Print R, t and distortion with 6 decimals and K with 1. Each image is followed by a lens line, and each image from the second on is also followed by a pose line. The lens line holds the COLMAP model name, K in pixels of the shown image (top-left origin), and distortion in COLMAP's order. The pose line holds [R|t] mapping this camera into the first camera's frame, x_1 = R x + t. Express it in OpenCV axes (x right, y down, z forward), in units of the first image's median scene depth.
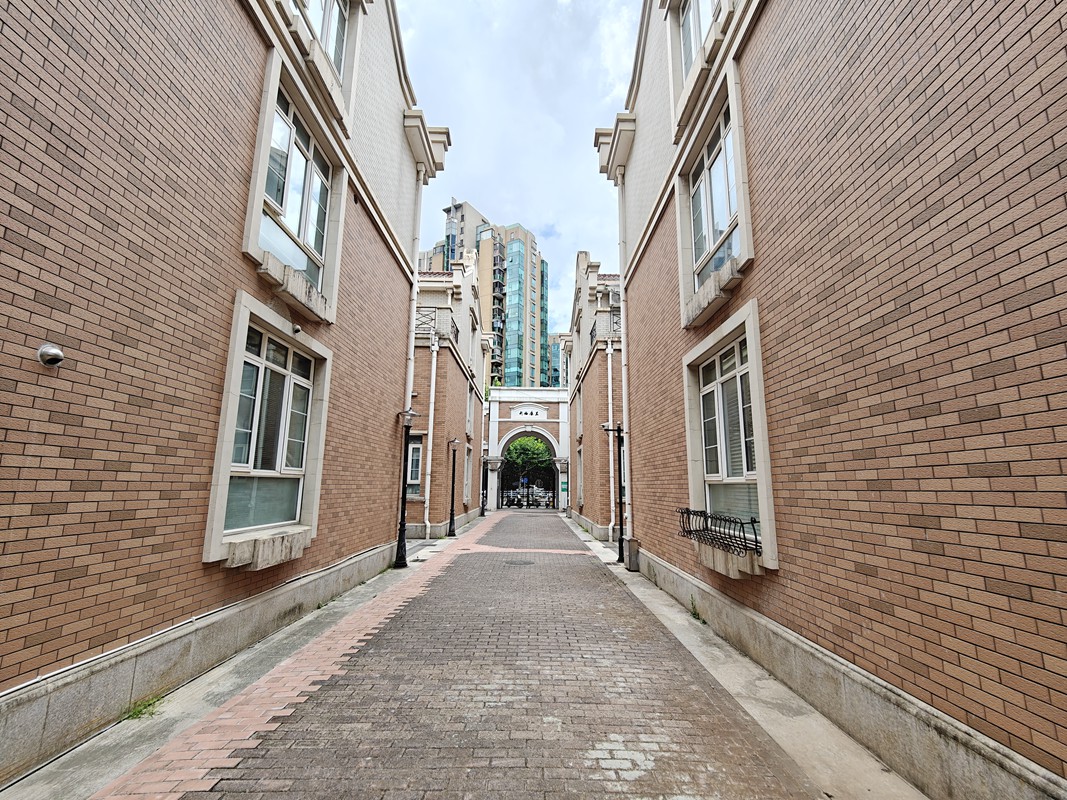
lens RADIAL K [[465.7, 0, 529.9], [0, 465.7, 401.0], [0, 0, 1]] dist [0.000471, -0.000533]
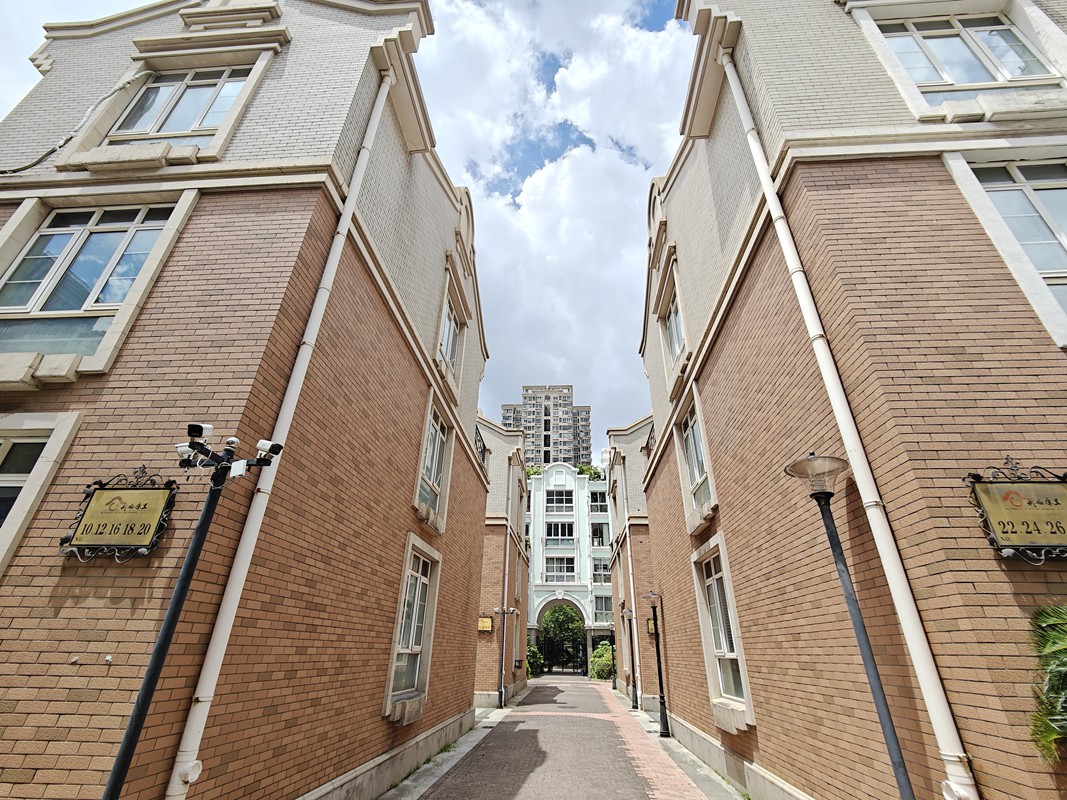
lens RADIAL K [[465.7, 0, 540.7], [0, 465.7, 399.5], [0, 0, 1]] dist [0.000471, -0.000533]
pose [[0.998227, -0.030328, -0.051214, -0.035369], [0.012740, 0.949375, -0.313887, -0.118669], [0.058141, 0.312678, 0.948078, -0.553808]]
